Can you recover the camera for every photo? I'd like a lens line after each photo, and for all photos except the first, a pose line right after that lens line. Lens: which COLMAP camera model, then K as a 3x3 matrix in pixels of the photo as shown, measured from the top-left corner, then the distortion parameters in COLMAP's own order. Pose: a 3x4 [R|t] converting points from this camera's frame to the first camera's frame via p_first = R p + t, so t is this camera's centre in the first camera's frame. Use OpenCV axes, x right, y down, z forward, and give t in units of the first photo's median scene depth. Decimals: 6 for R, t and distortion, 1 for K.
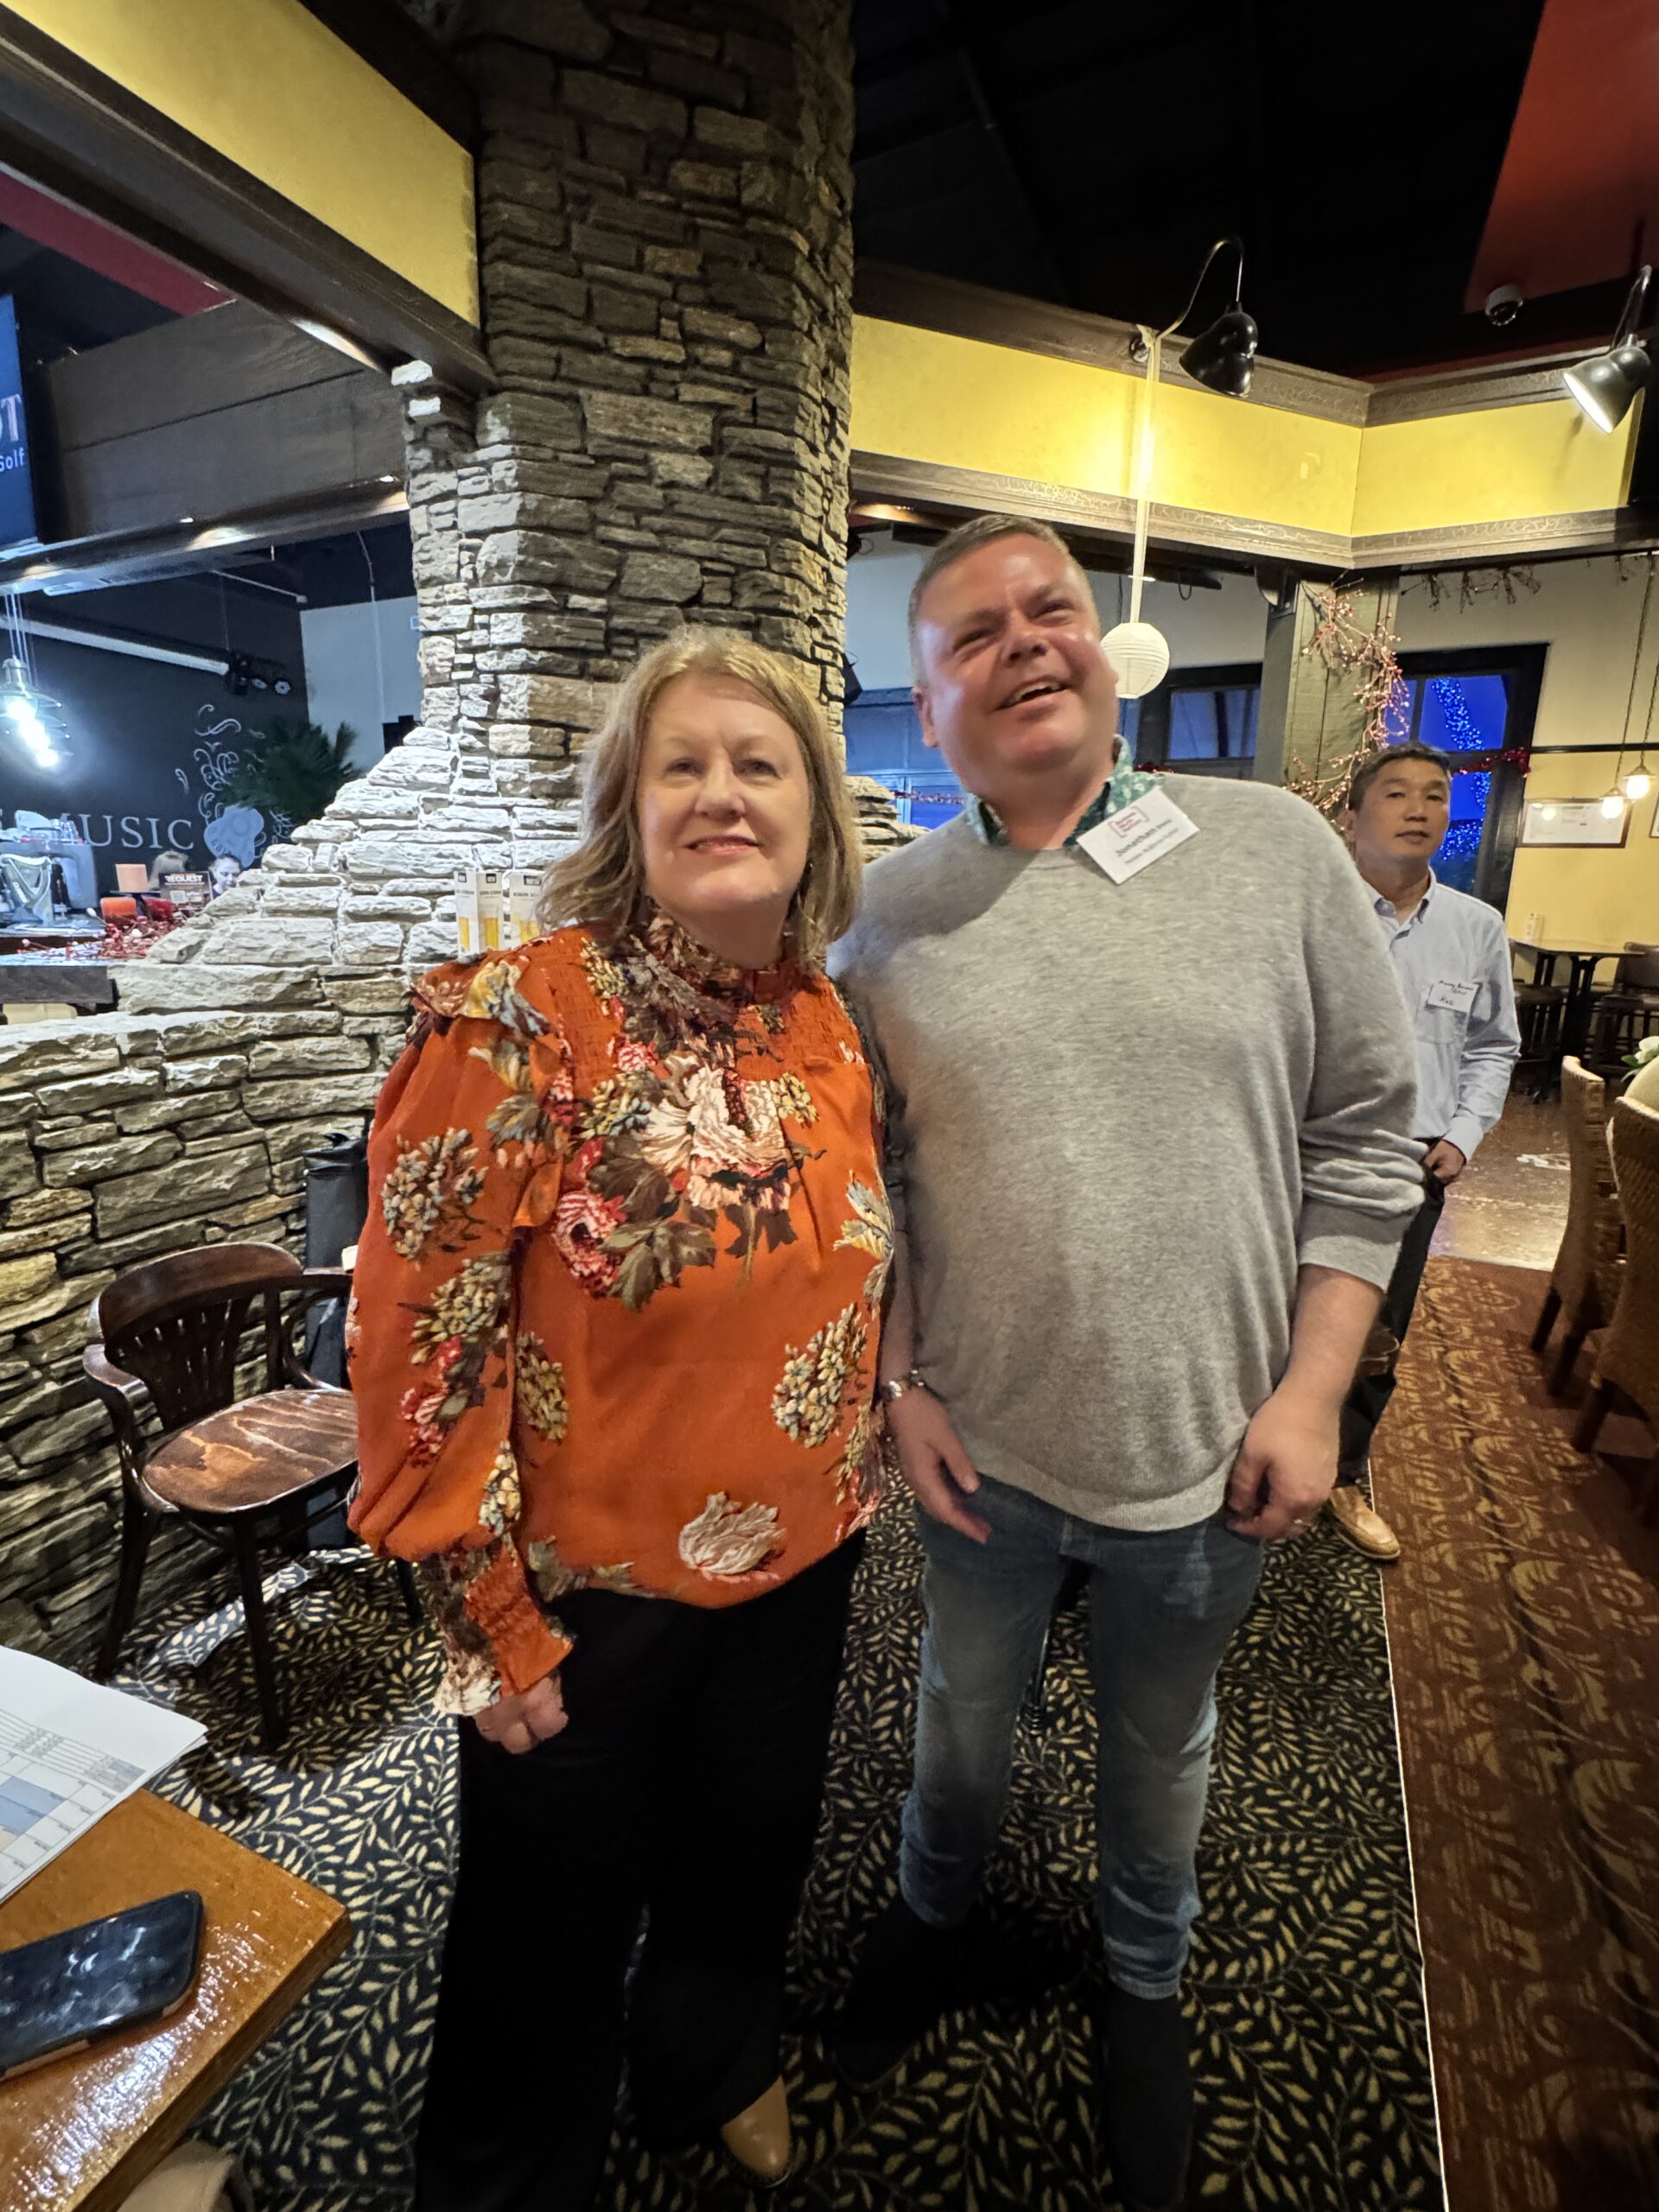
lens RADIAL K [[1010.2, 0, 830.8], [0, 1010.2, 1107.1], [0, 0, 1]] dist [-0.003101, -0.000031]
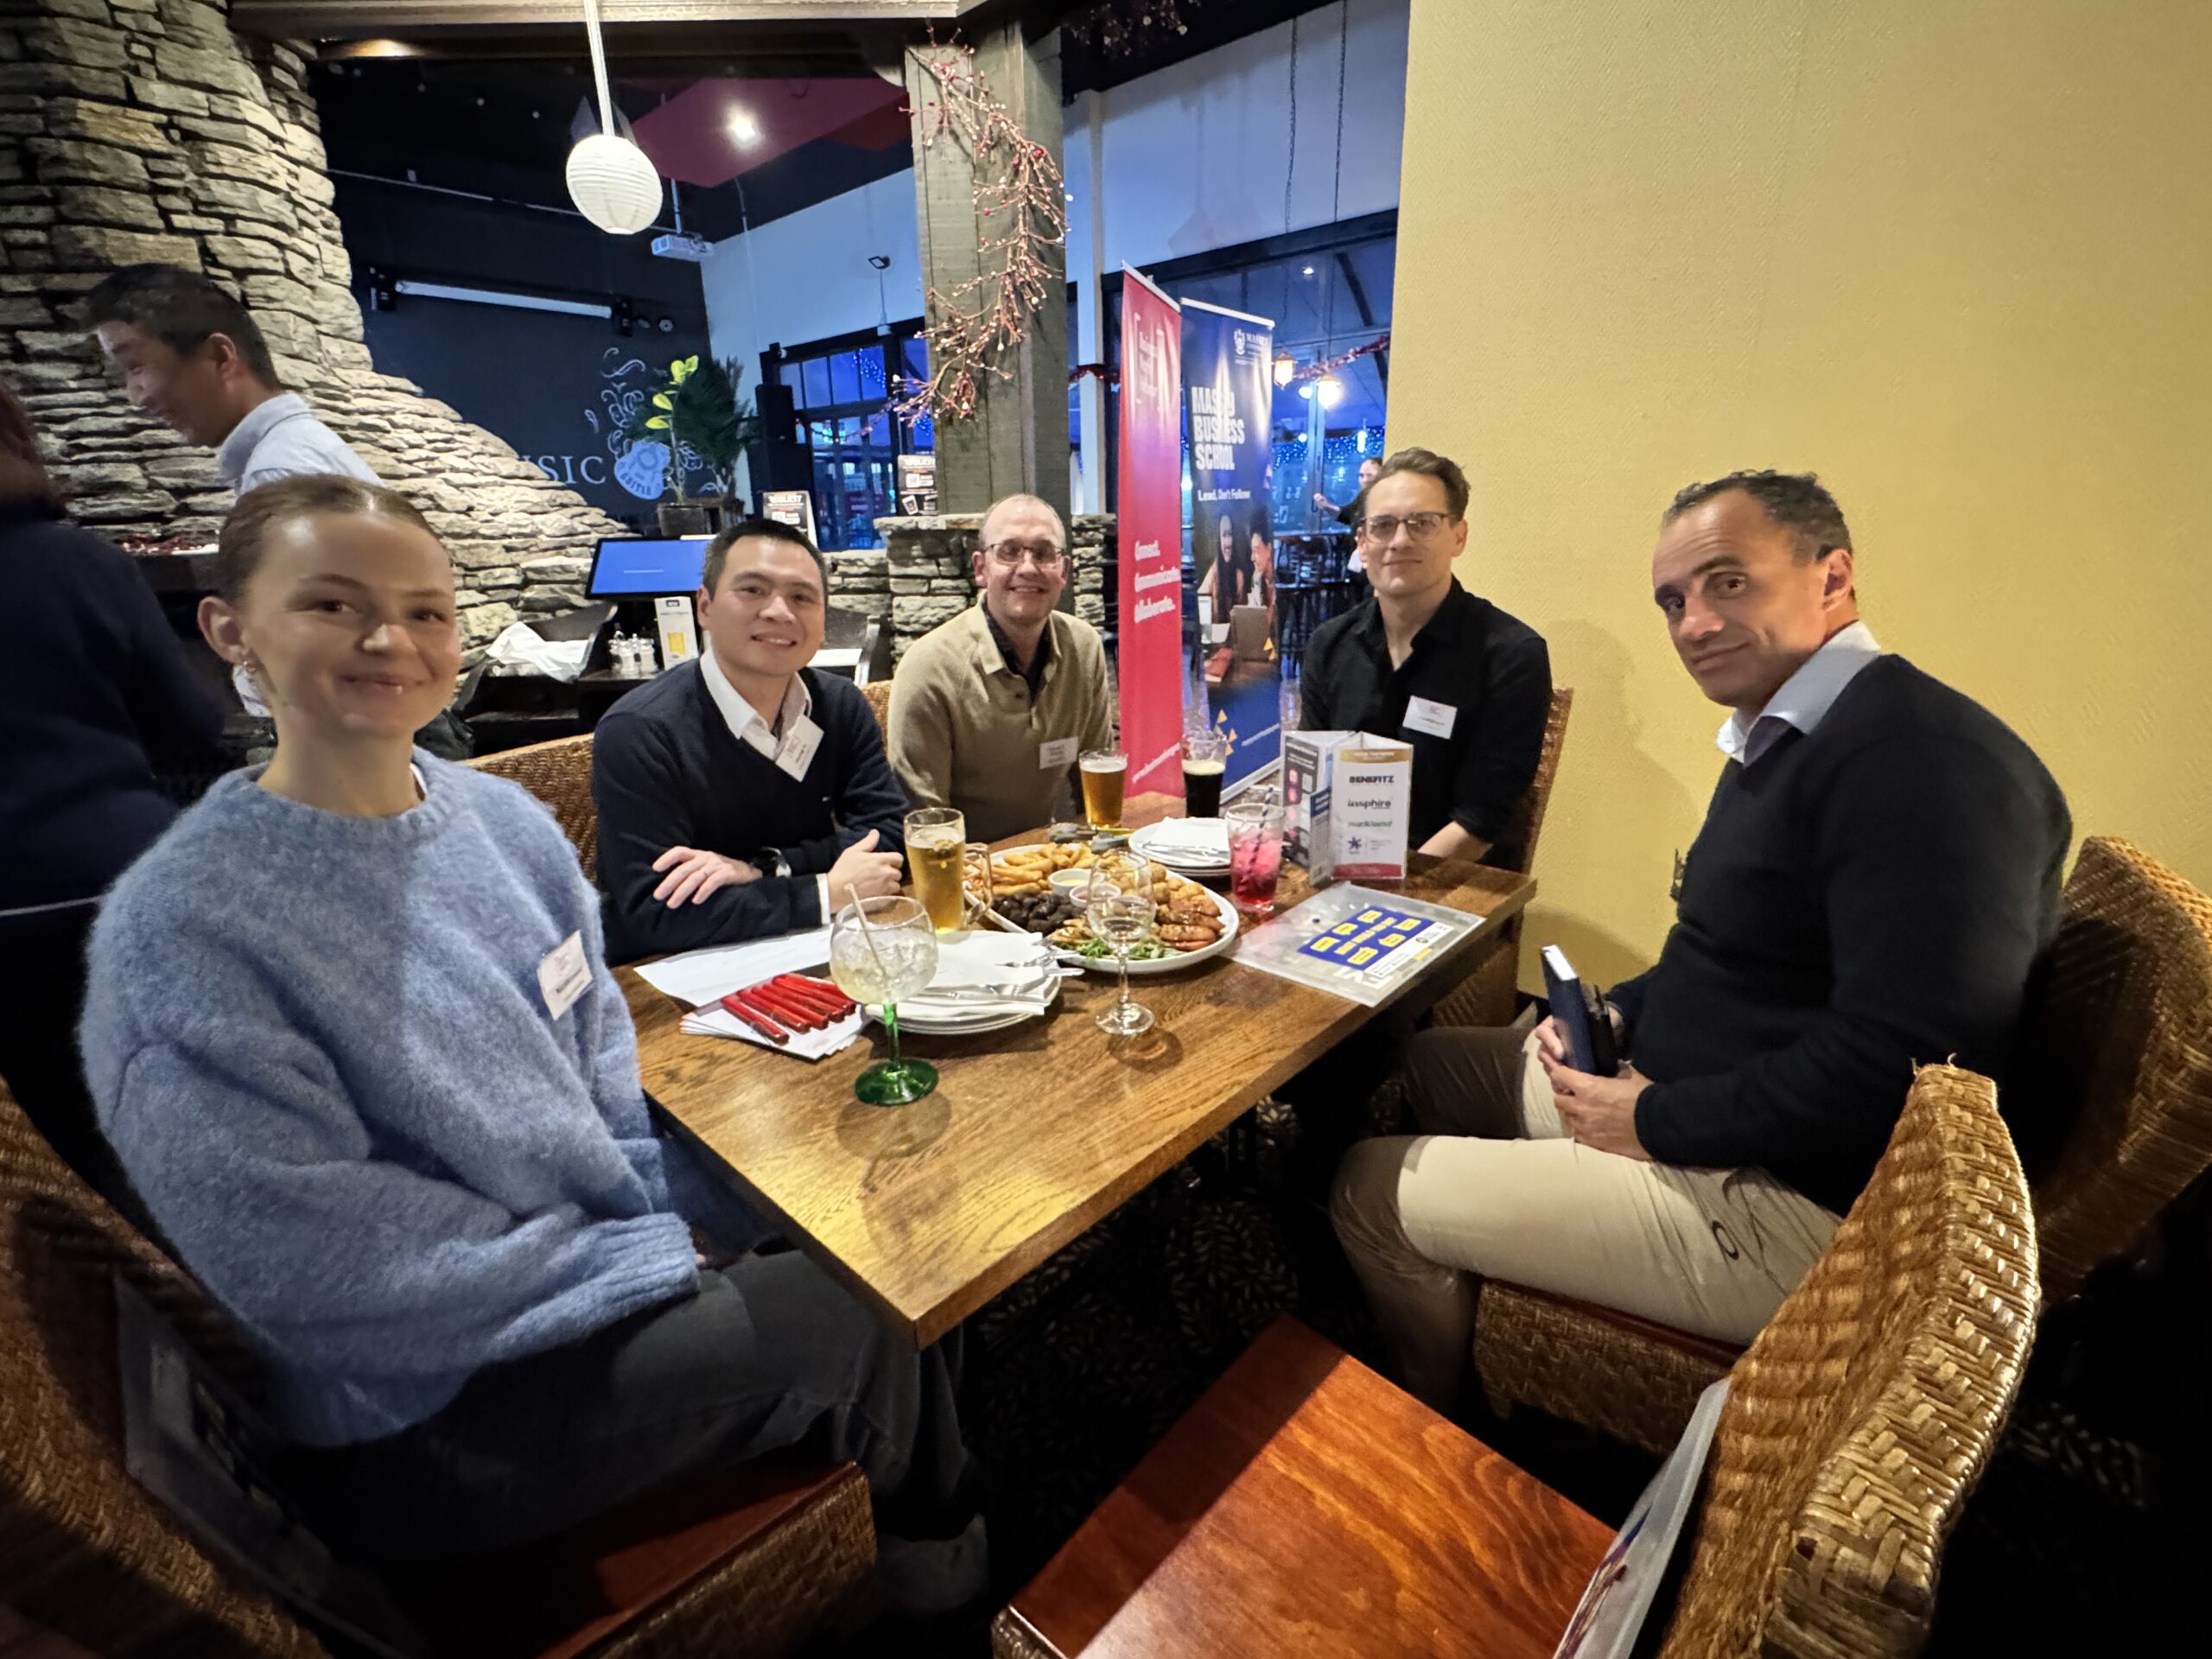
lens RADIAL K [[1005.7, 0, 1106.0], [0, 1005.7, 829.5], [0, 0, 1]] dist [-0.000827, -0.000862]
pose [[0.948670, 0.062828, -0.309965, 1.282980], [-0.032881, 0.994352, 0.100915, -0.012540], [0.314554, -0.085543, 0.945377, 0.388276]]
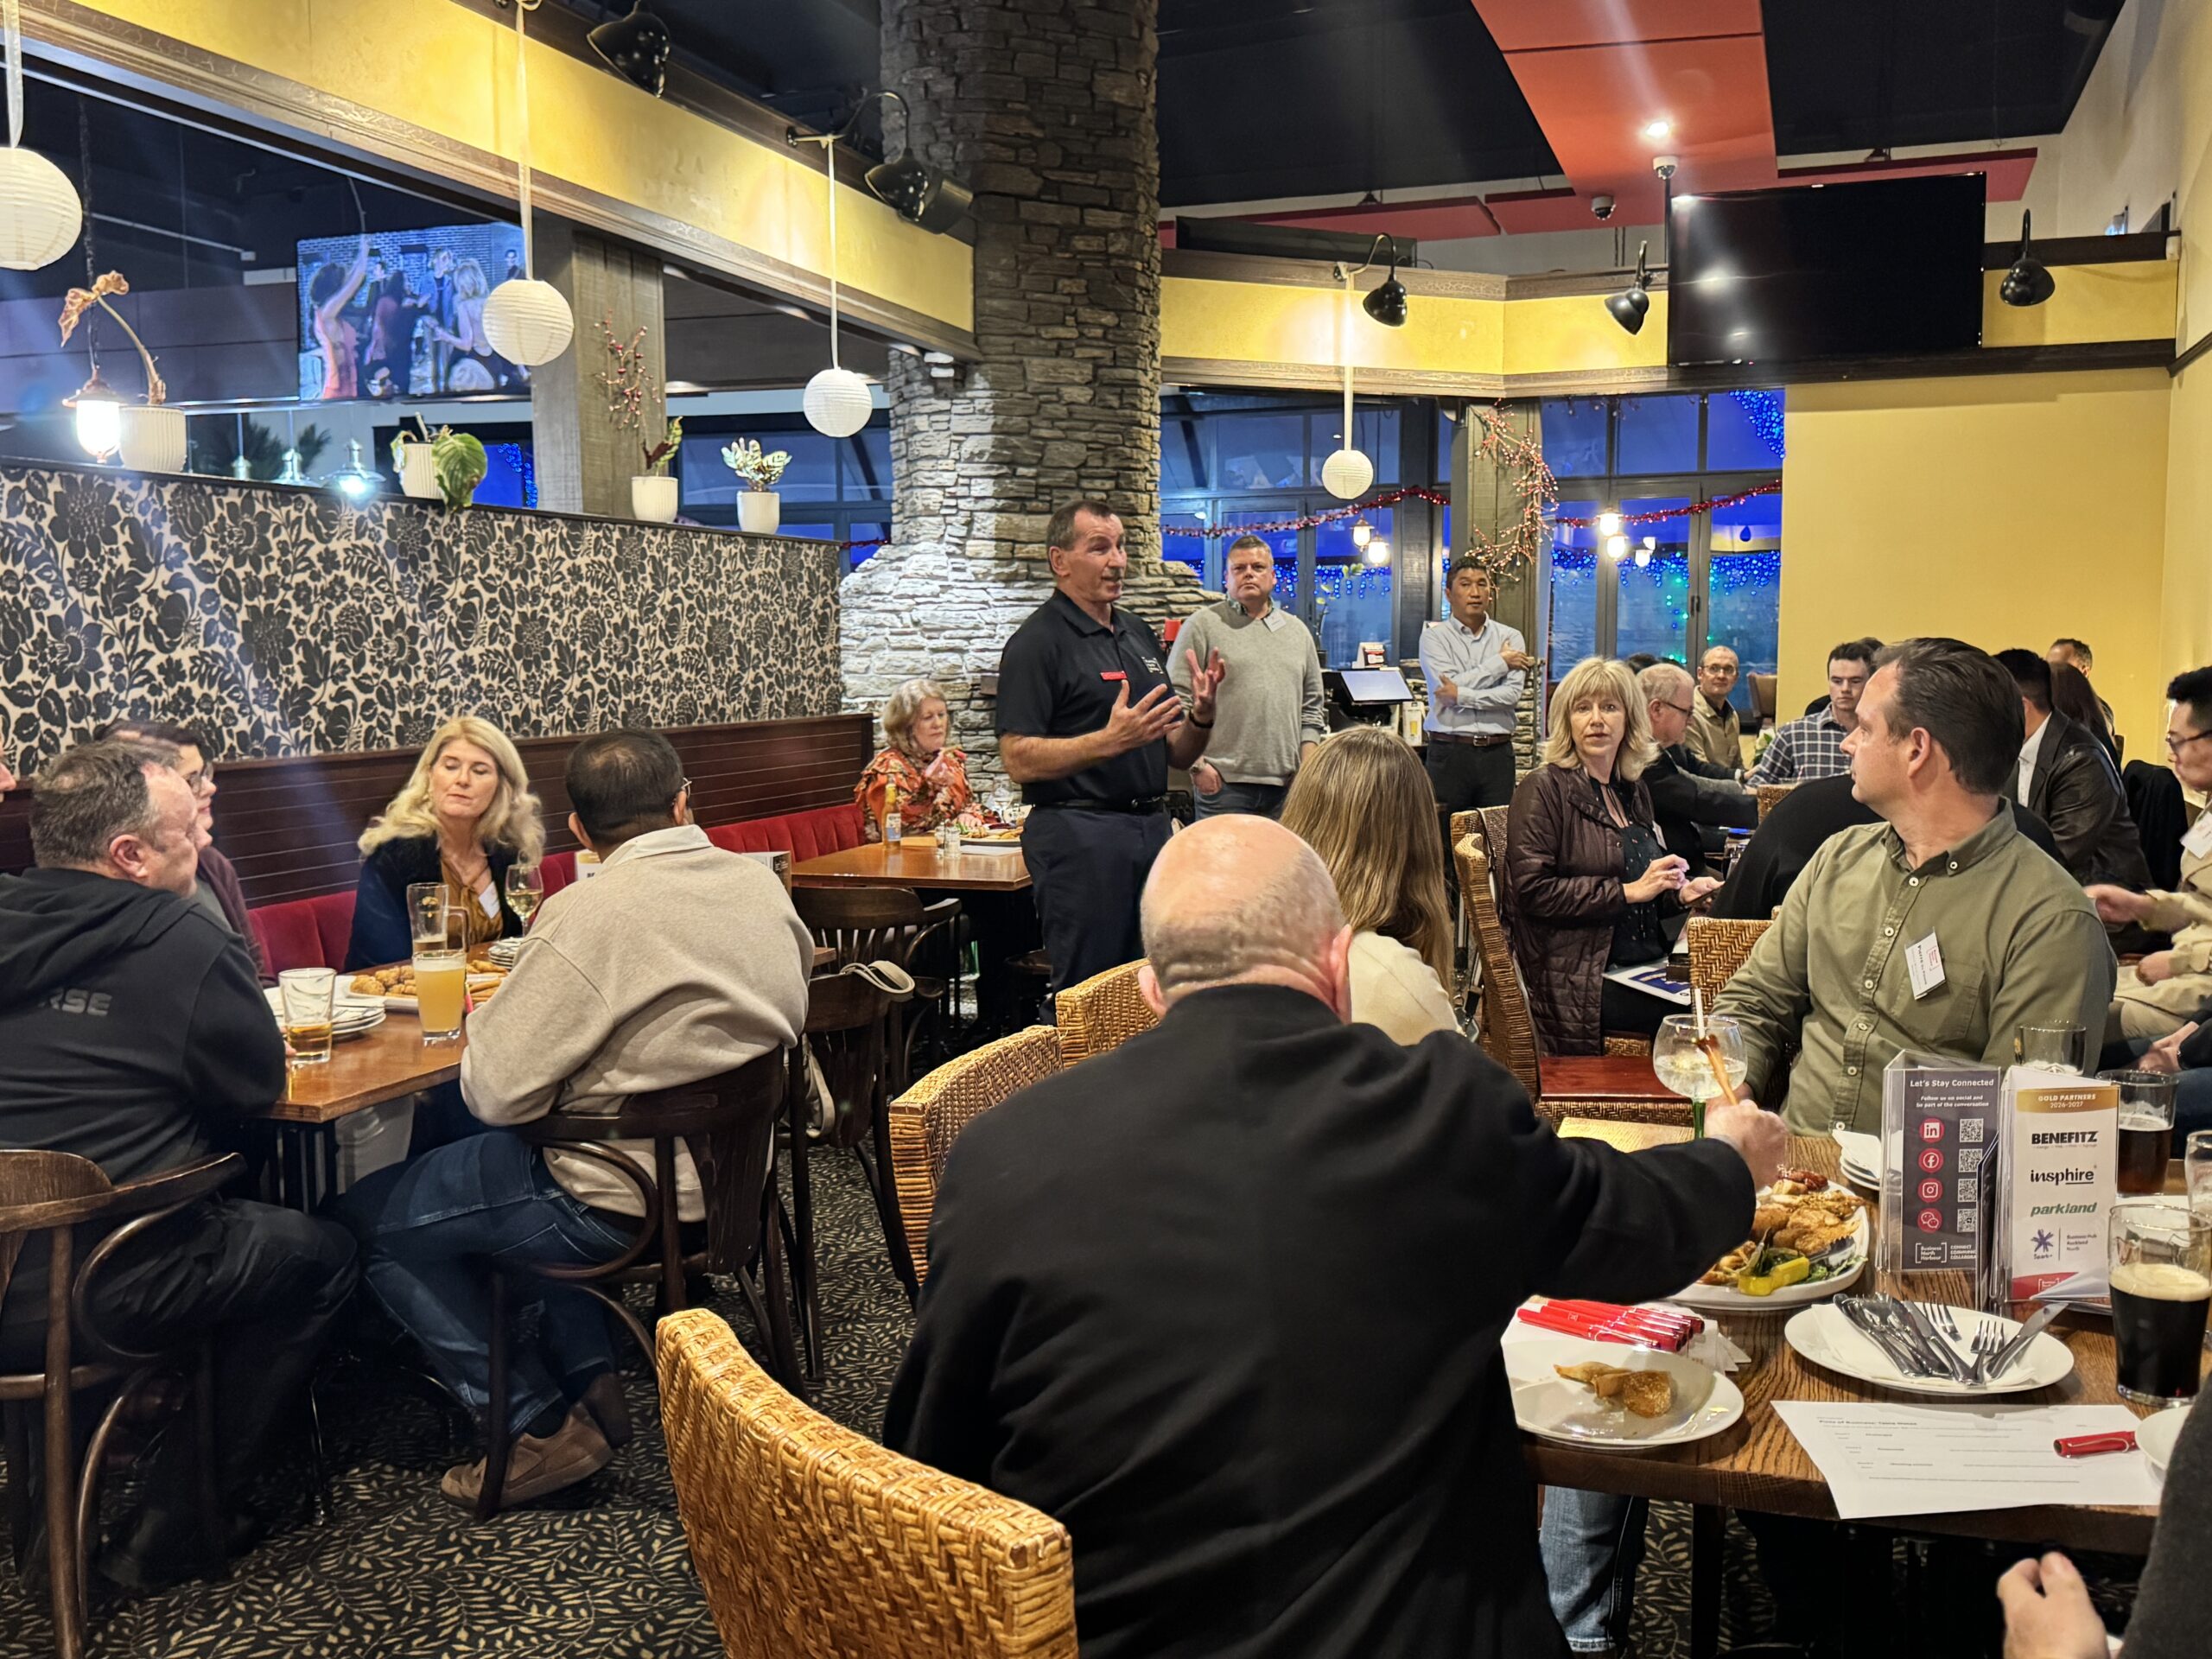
lens RADIAL K [[2070.5, 0, 1106.0], [0, 2070.5, 829.5], [0, 0, 1]] dist [0.142032, 0.000305]
pose [[0.993984, -0.032754, 0.104510, -0.500053], [0.045778, 0.991131, -0.124758, 0.559796], [-0.099497, 0.128791, 0.986668, -2.456153]]
